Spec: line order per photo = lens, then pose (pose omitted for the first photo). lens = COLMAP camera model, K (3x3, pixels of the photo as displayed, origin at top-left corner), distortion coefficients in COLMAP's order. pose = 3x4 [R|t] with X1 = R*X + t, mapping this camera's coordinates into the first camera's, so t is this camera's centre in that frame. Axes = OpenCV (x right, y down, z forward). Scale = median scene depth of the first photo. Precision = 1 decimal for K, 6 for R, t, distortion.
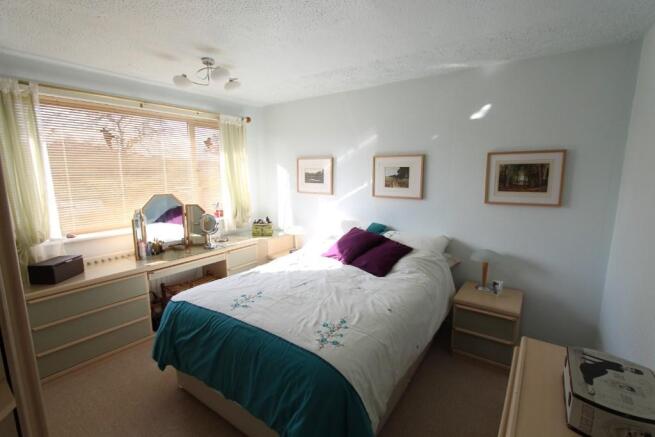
lens RADIAL K [[301.8, 0, 325.5], [0, 301.8, 220.0], [0, 0, 1]] dist [-0.013604, 0.001110]
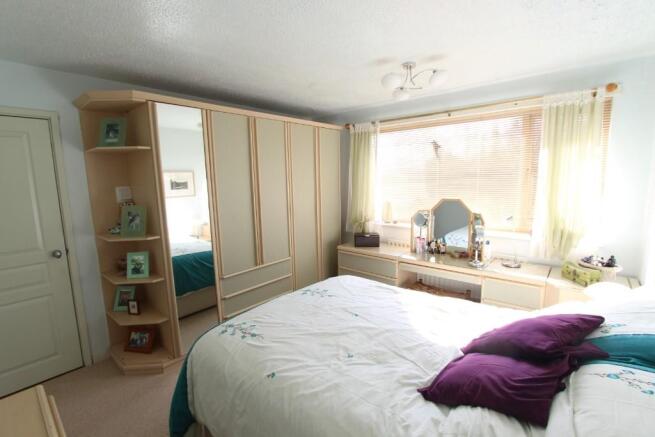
lens RADIAL K [[301.8, 0, 325.3], [0, 301.8, 219.1], [0, 0, 1]] dist [-0.013604, 0.001110]
pose [[-0.078705, 0.138550, -0.987223, 0.621638], [-0.142536, 0.978556, 0.148697, -0.134811], [0.986655, 0.152418, -0.057269, 0.804573]]
